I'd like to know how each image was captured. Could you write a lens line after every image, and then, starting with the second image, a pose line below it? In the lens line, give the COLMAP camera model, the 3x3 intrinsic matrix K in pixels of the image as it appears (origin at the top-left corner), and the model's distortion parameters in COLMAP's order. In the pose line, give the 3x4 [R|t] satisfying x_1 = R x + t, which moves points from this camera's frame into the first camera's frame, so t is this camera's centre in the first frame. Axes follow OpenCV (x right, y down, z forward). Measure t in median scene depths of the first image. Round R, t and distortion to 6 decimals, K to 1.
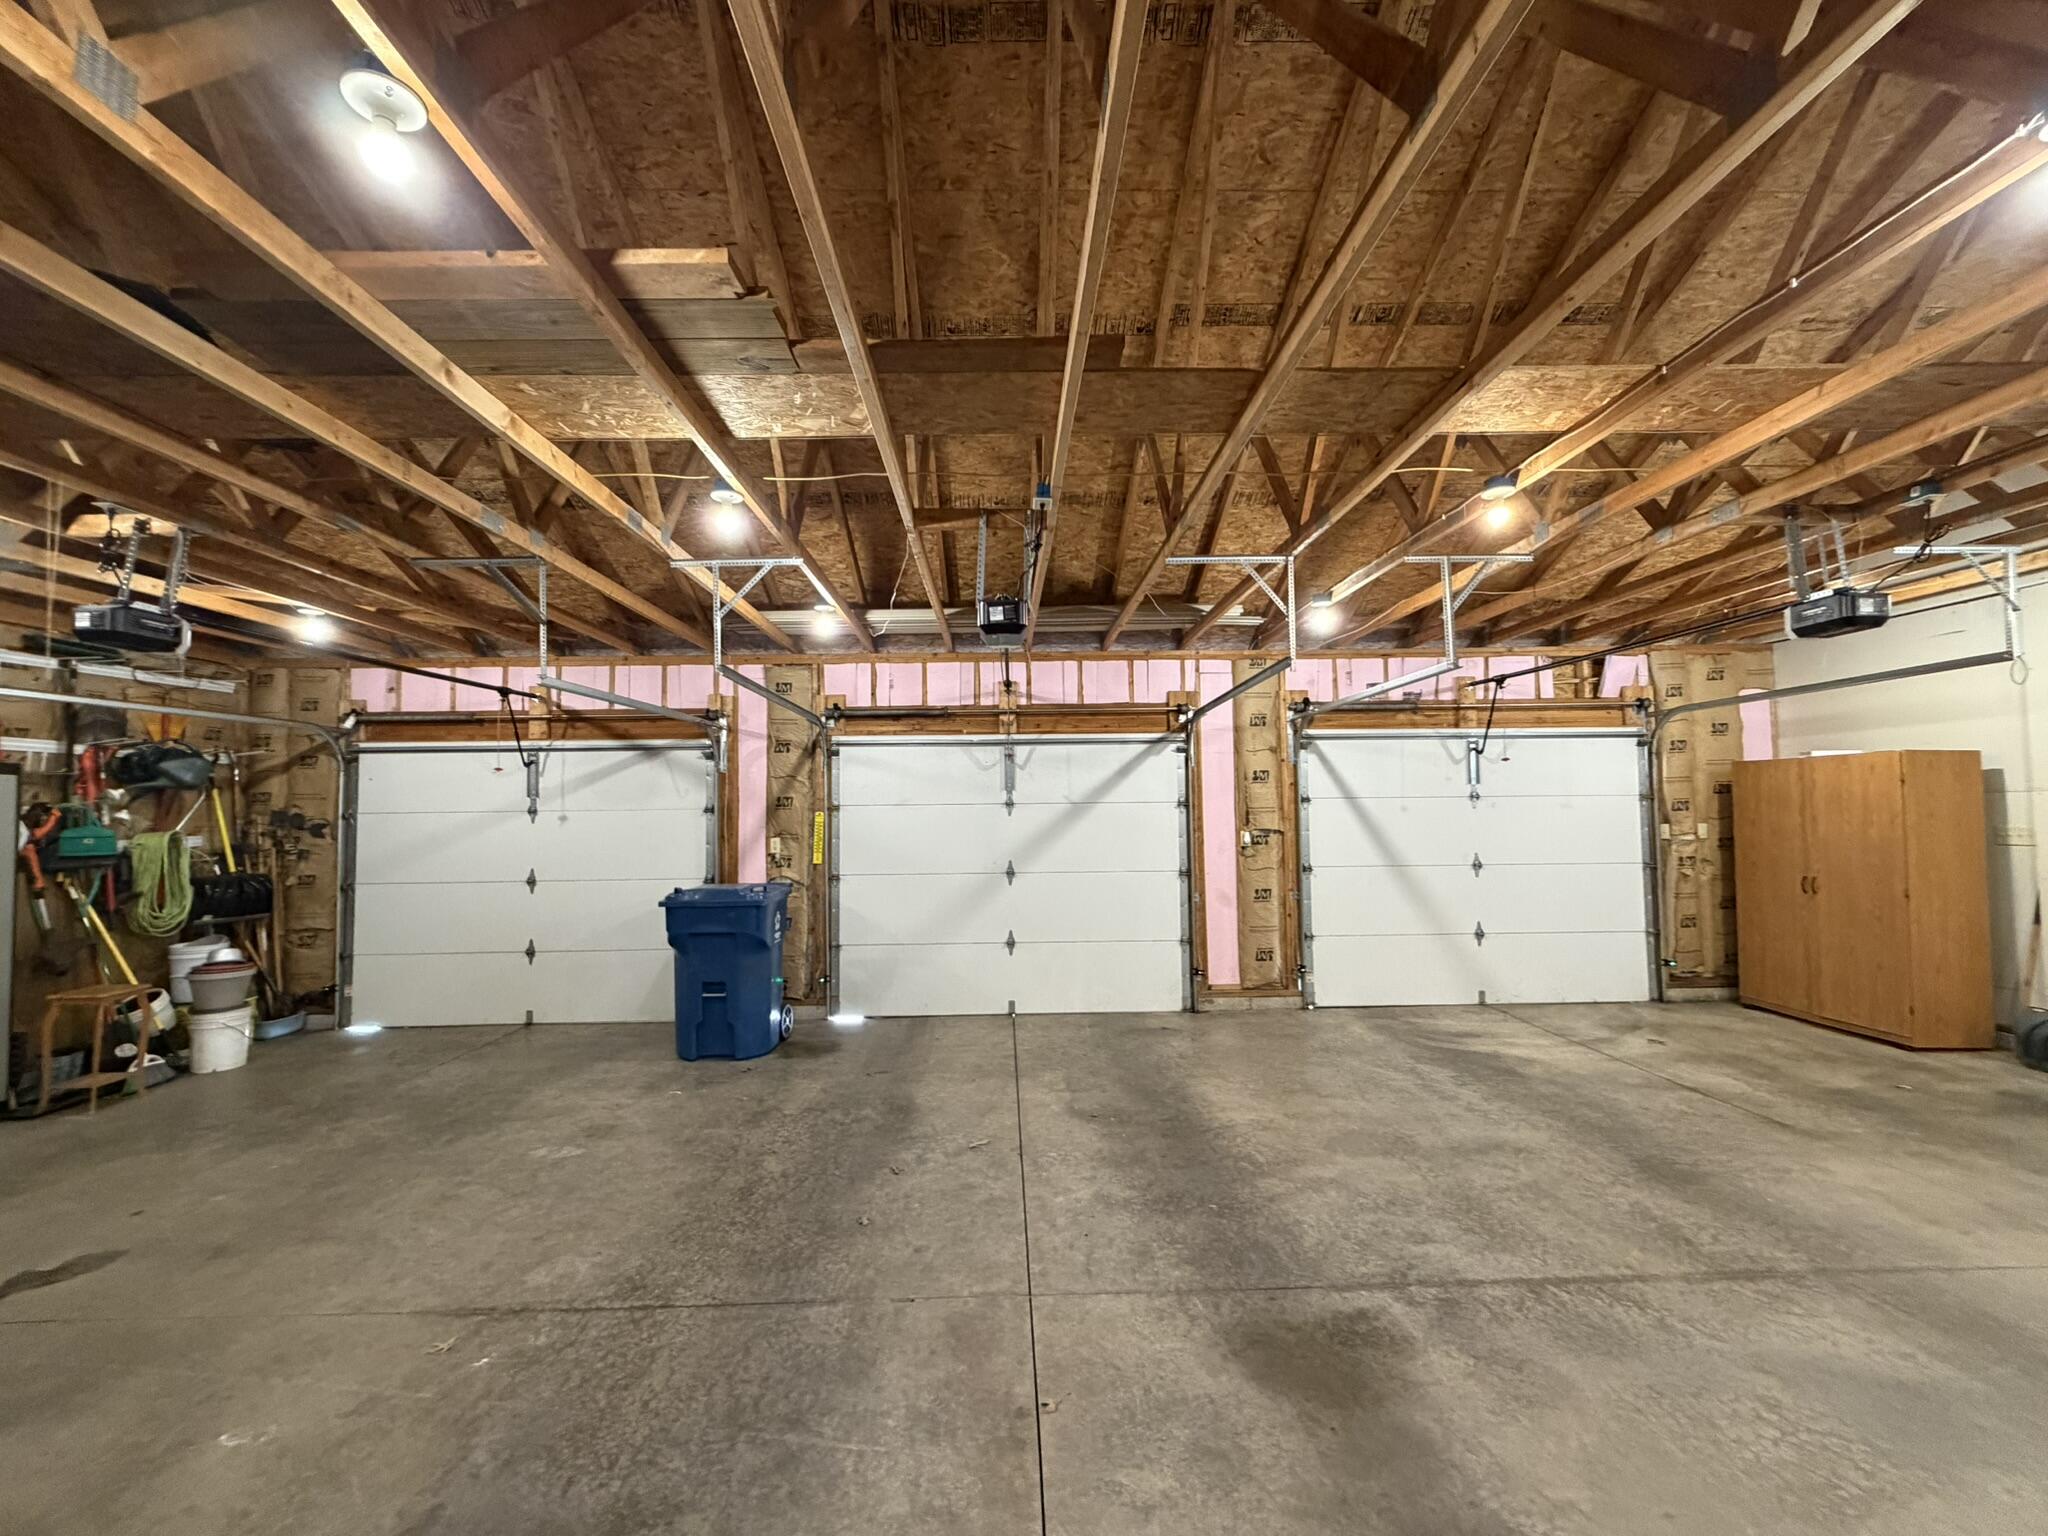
lens RADIAL K [[829.9, 0, 1021.4], [0, 829.9, 775.3], [0, 0, 1]] dist [-0.008327, 0.000070]
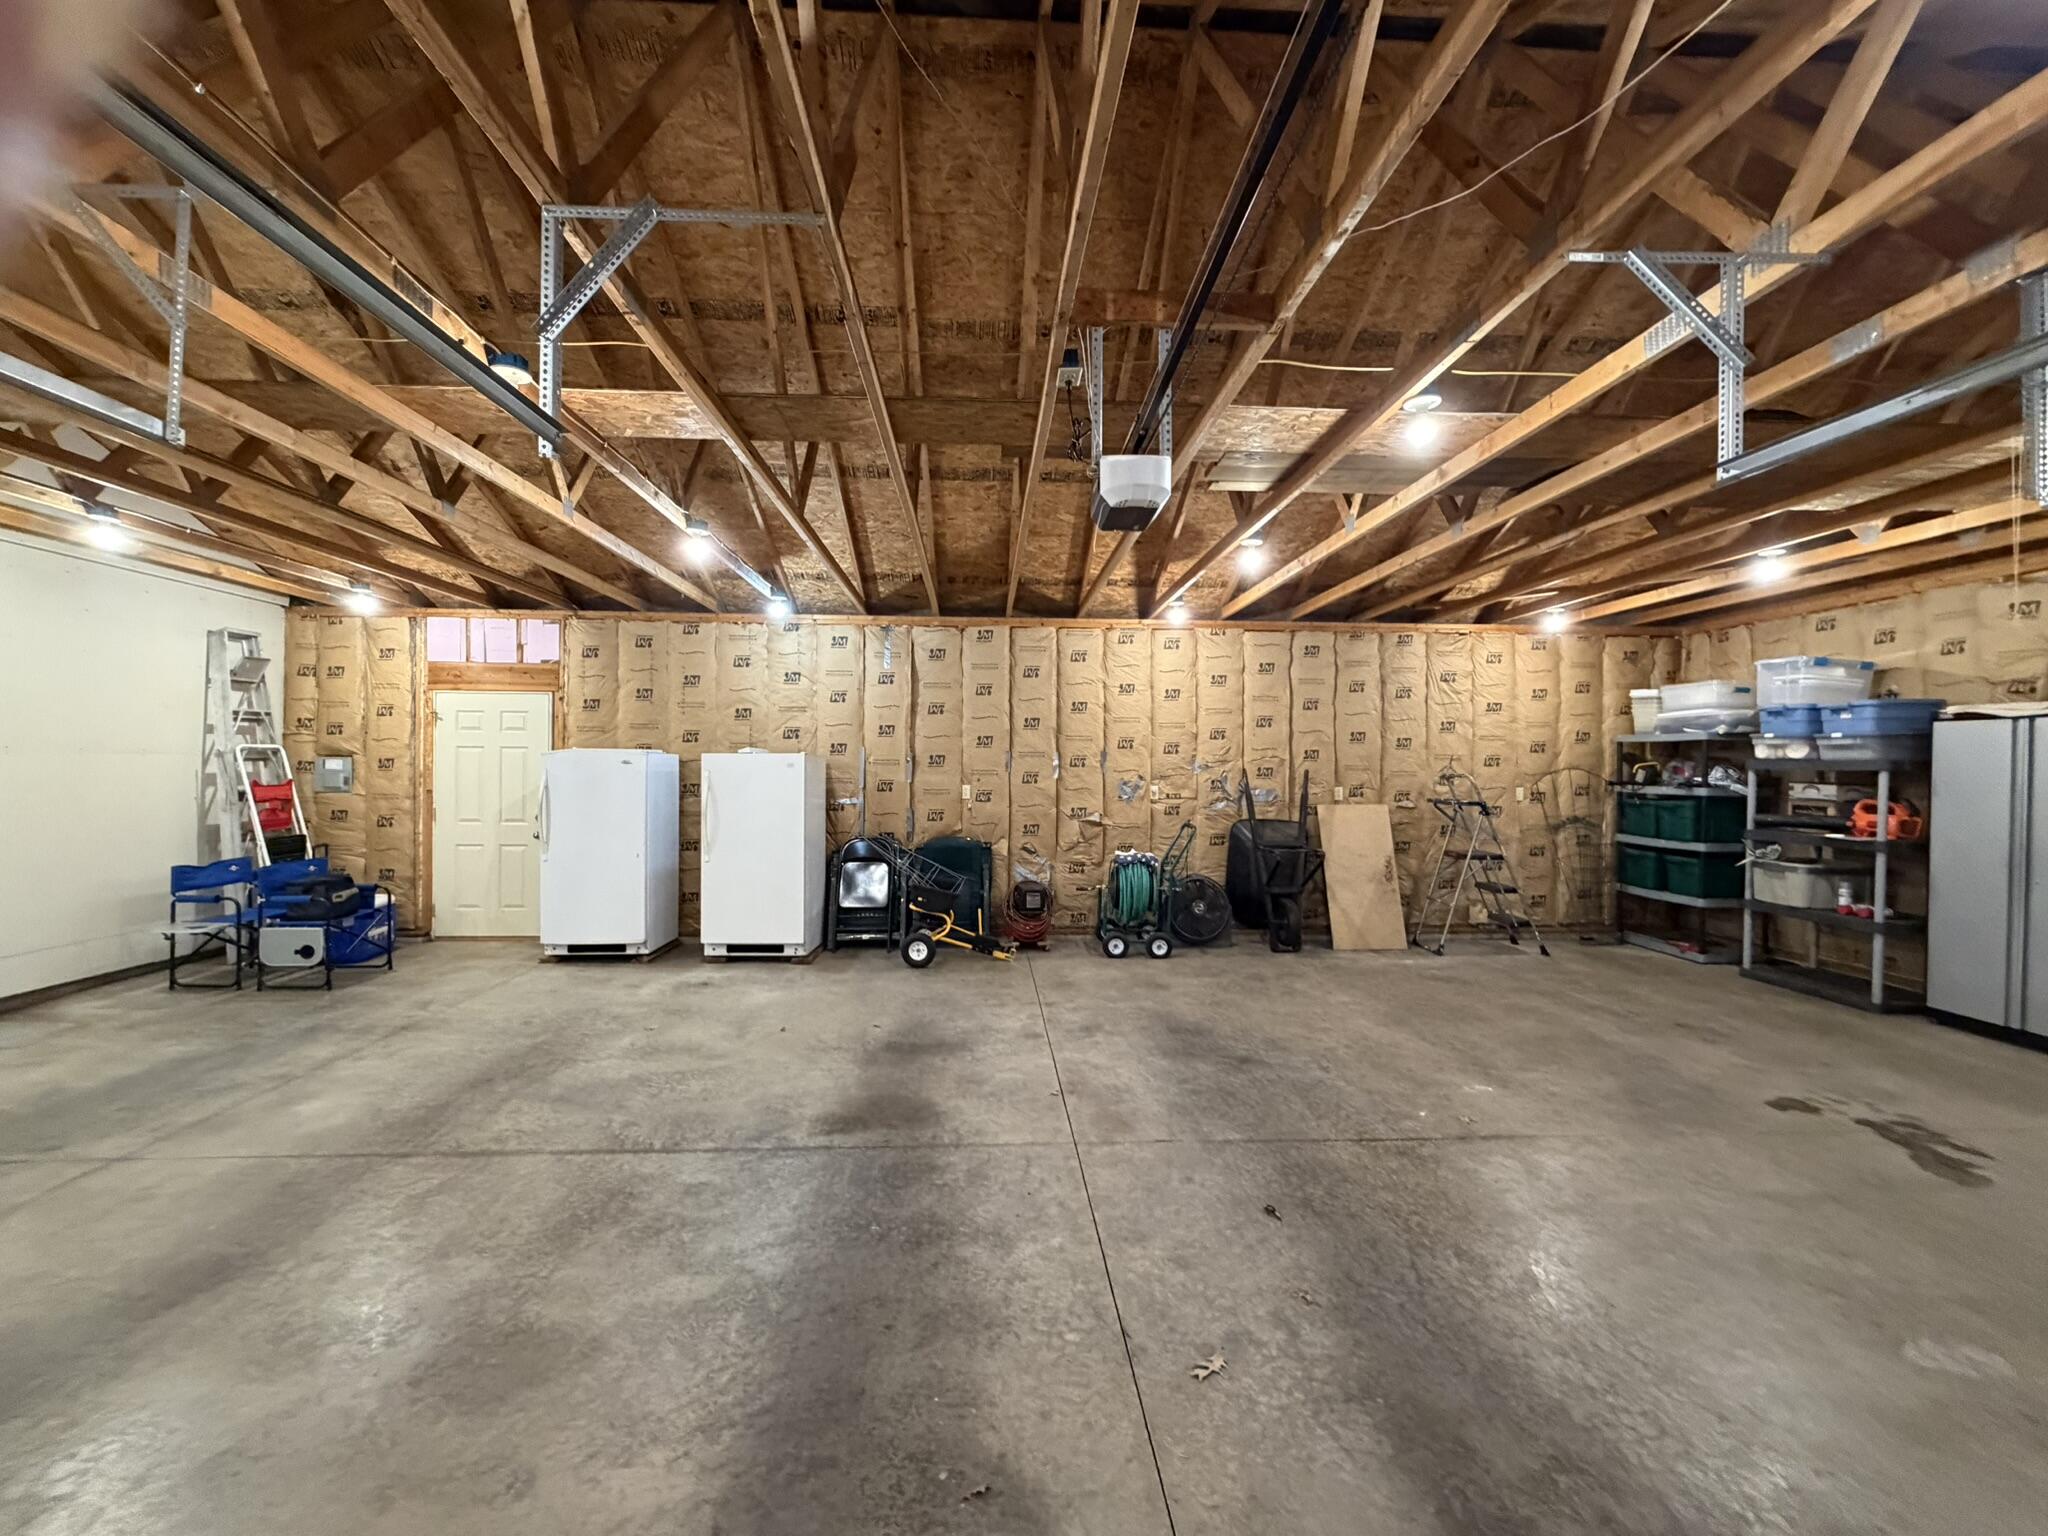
lens RADIAL K [[829.9, 0, 1024.9], [0, 829.9, 769.2], [0, 0, 1]] dist [-0.008327, 0.000070]
pose [[-0.999460, 0.007039, -0.032101, 0.123107], [0.008305, 0.999186, -0.039482, 0.104387], [0.031797, -0.039727, -0.998705, 2.245946]]
